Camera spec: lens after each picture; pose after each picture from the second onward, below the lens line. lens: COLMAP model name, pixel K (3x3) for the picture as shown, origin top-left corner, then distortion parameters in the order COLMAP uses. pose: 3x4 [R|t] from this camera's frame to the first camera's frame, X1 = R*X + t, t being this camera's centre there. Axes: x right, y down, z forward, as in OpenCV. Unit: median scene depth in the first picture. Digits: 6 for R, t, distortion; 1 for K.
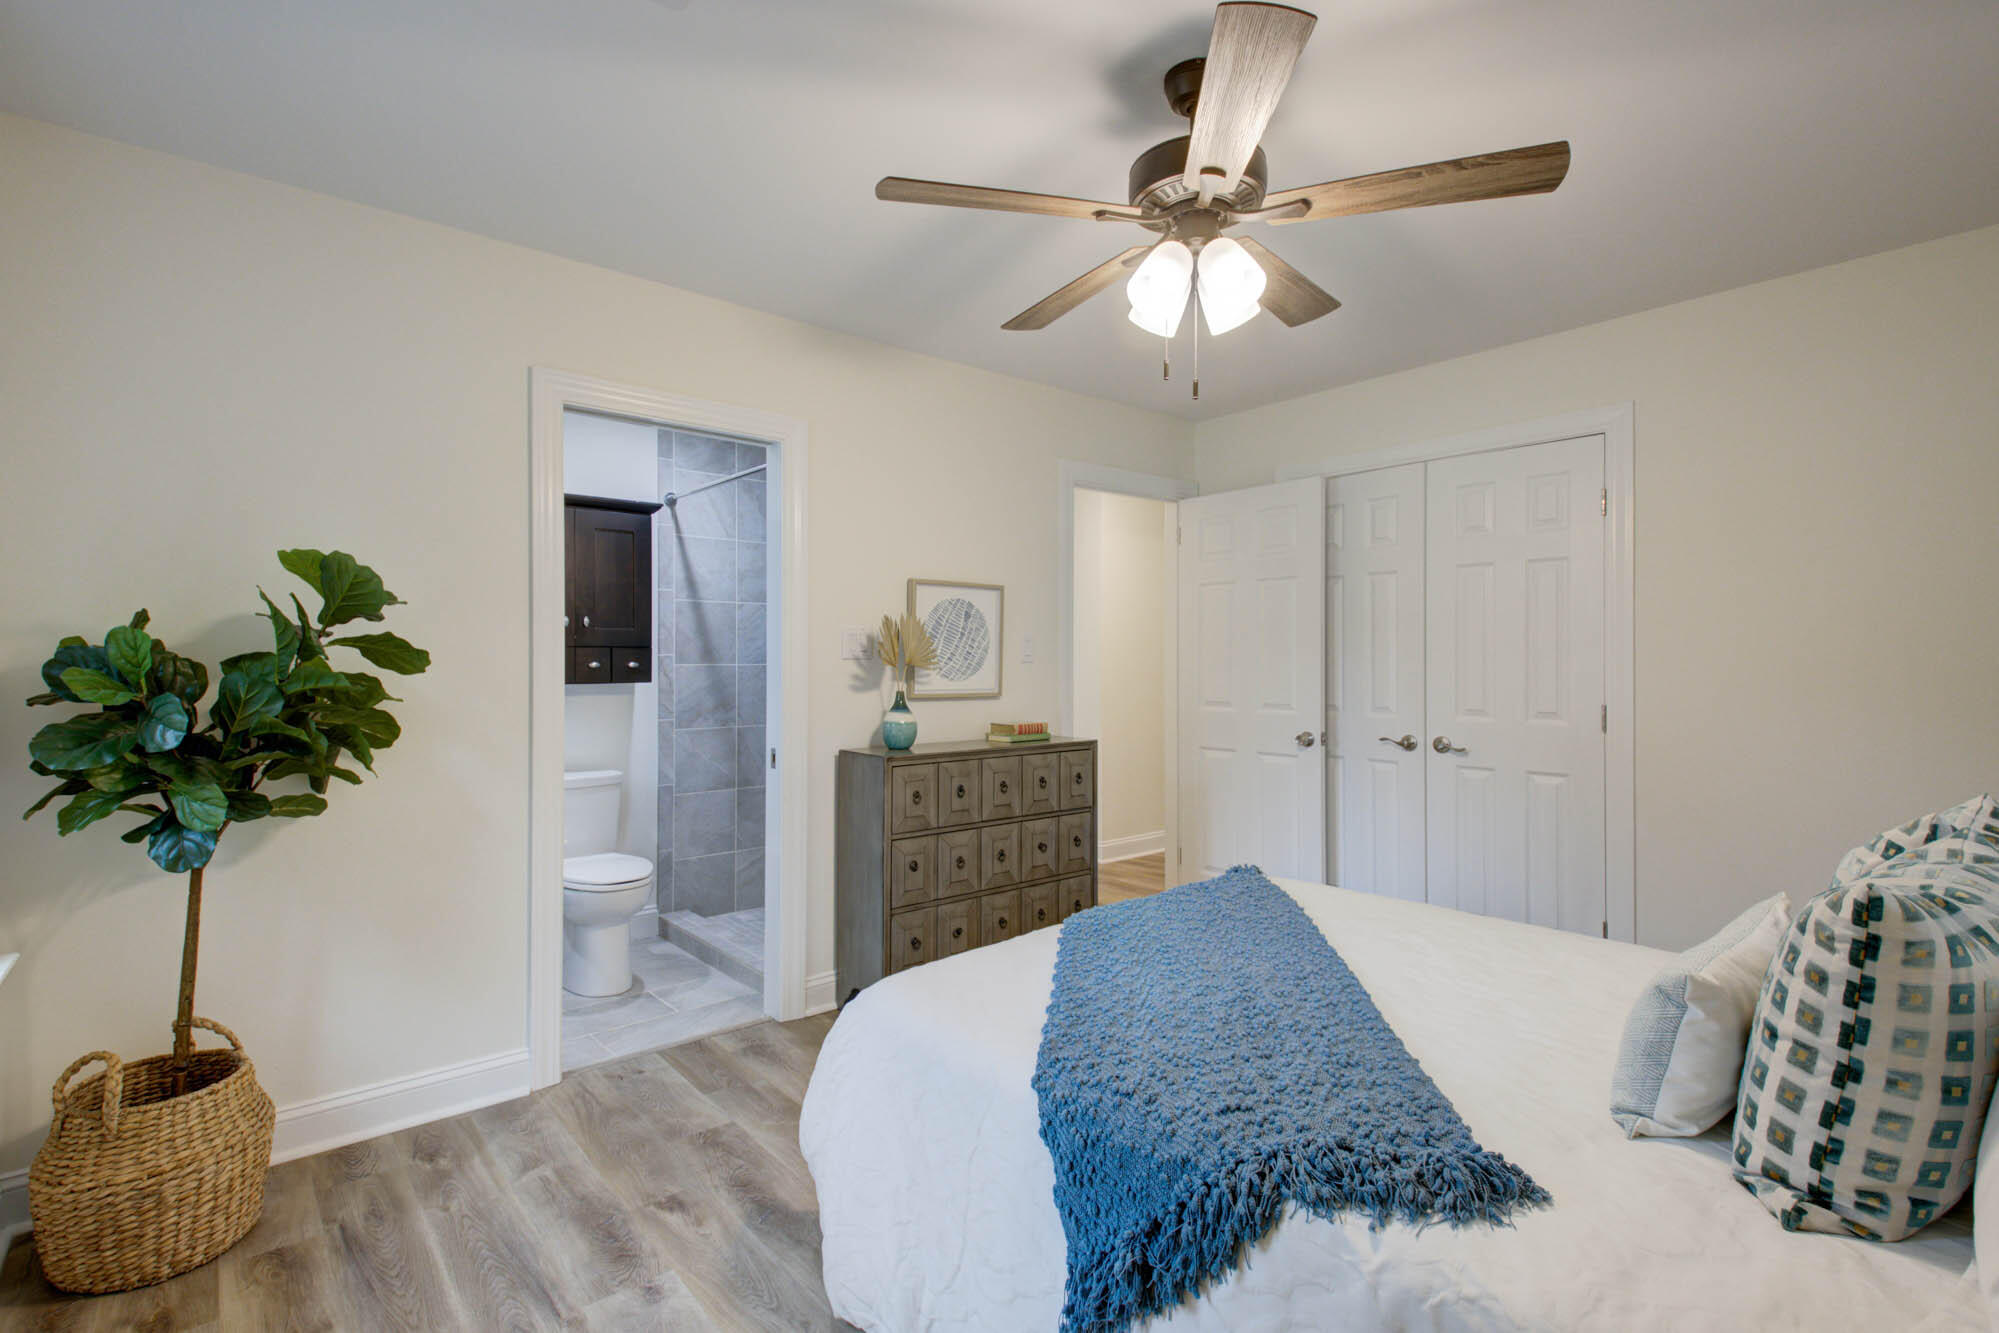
lens RADIAL K [[938.1, 0, 1004.9], [0, 938.1, 664.8], [0, 0, 1]] dist [0.023235, -0.010538]
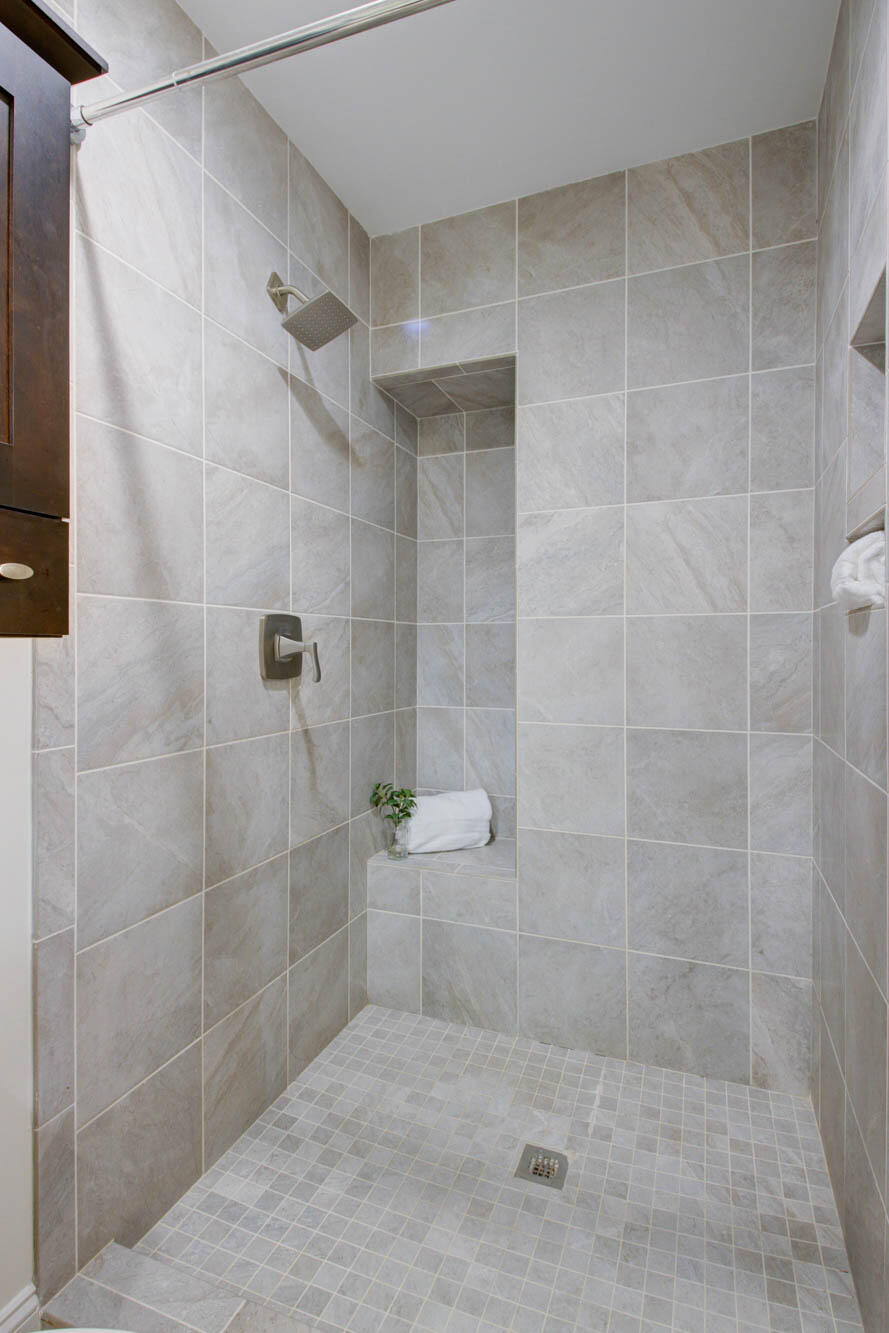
lens RADIAL K [[665.0, 0, 444.0], [0, 665.0, 661.1], [0, 0, 1]] dist [0.009378, -0.002947]
pose [[0.879910, -0.004675, 0.475118, -0.342248], [-0.000553, 0.999941, 0.010862, 0.022424], [-0.475141, -0.009820, 0.879855, 0.694655]]
